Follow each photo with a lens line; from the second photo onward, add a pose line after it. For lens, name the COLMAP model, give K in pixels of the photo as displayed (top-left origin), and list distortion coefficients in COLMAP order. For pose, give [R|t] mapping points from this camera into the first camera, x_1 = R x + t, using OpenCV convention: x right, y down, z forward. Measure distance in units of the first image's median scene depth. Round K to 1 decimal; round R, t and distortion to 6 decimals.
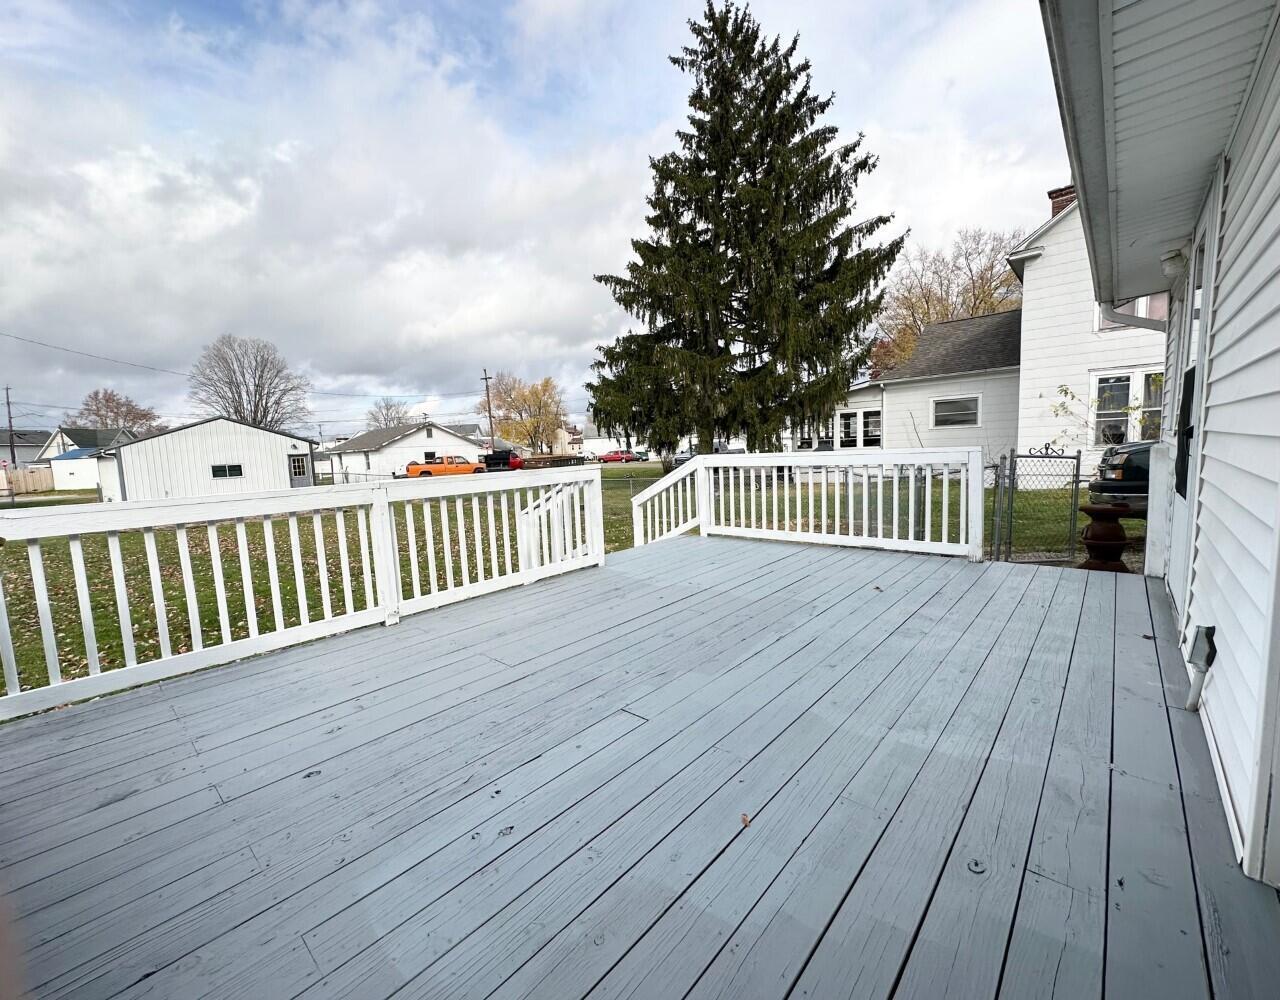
lens RADIAL K [[531.8, 0, 640.0], [0, 531.8, 500.0], [0, 0, 1]] dist [0.000060, 0.000024]
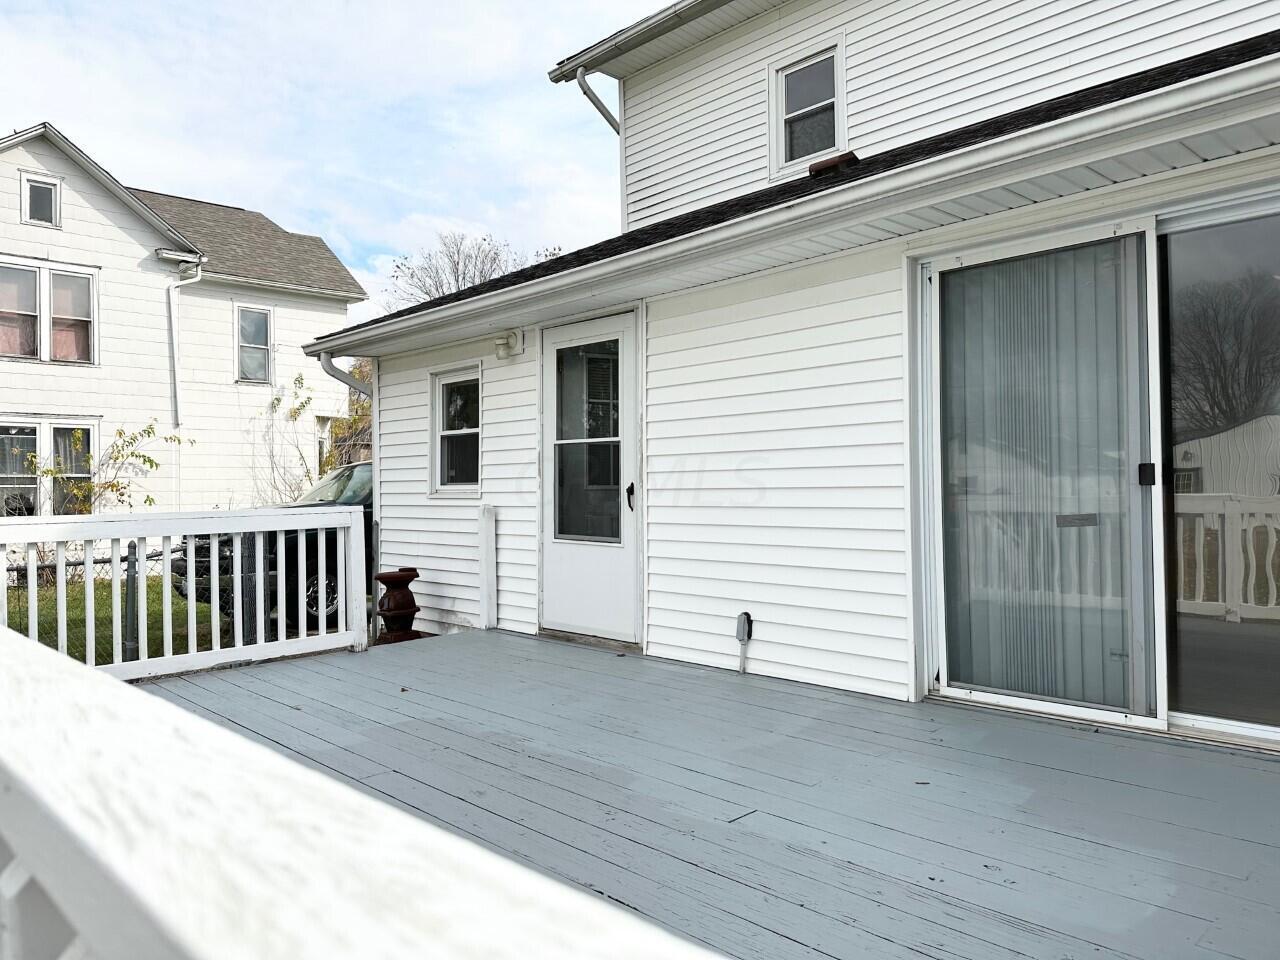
lens RADIAL K [[868.5, 0, 640.0], [0, 868.5, 480.0], [0, 0, 1]] dist [-0.002334, -0.000271]
pose [[0.051945, 0.054887, 0.997140, -0.617460], [0.111407, 0.991937, -0.060404, -0.010606], [-0.992416, 0.114226, 0.045411, 0.489604]]
